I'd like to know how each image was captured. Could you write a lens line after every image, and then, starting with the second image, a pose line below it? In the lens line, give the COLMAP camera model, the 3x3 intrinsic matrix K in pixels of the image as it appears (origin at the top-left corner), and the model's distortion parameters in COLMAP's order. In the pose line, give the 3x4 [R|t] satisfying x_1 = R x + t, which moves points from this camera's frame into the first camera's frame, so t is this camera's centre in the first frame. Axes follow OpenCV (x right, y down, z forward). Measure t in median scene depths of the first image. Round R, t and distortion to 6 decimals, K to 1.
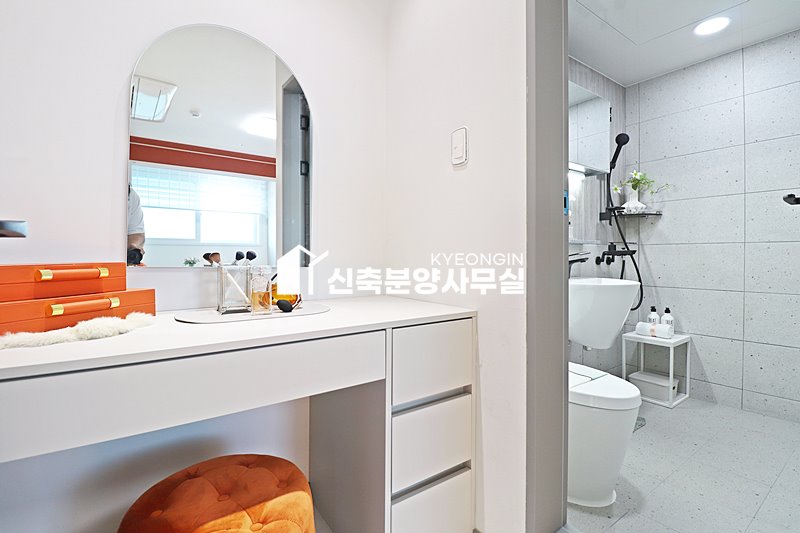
lens RADIAL K [[373.4, 0, 401.5], [0, 373.4, 264.1], [0, 0, 1]] dist [-0.007014, -0.006774]
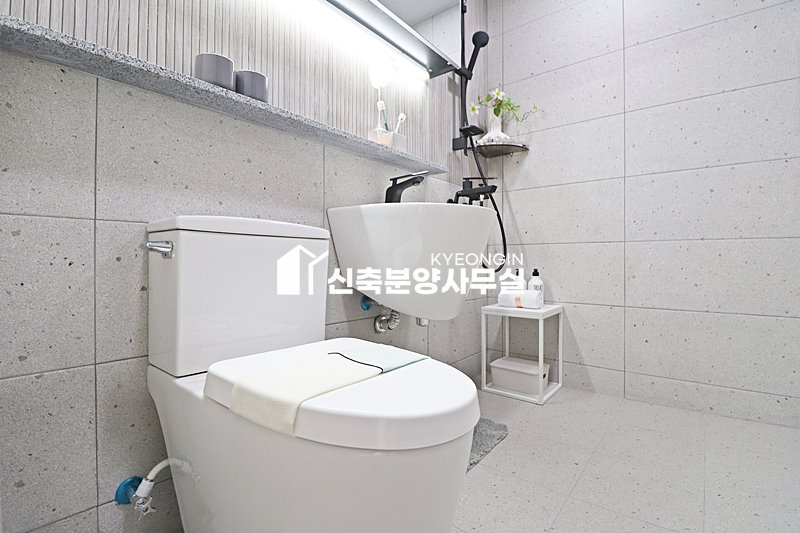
lens RADIAL K [[373.4, 0, 398.2], [0, 373.4, 264.2], [0, 0, 1]] dist [-0.007014, -0.006774]
pose [[0.965220, 0.001383, 0.261437, 0.253178], [0.000903, 0.999962, -0.008622, 0.115211], [-0.261439, 0.008558, 0.965182, 0.348635]]
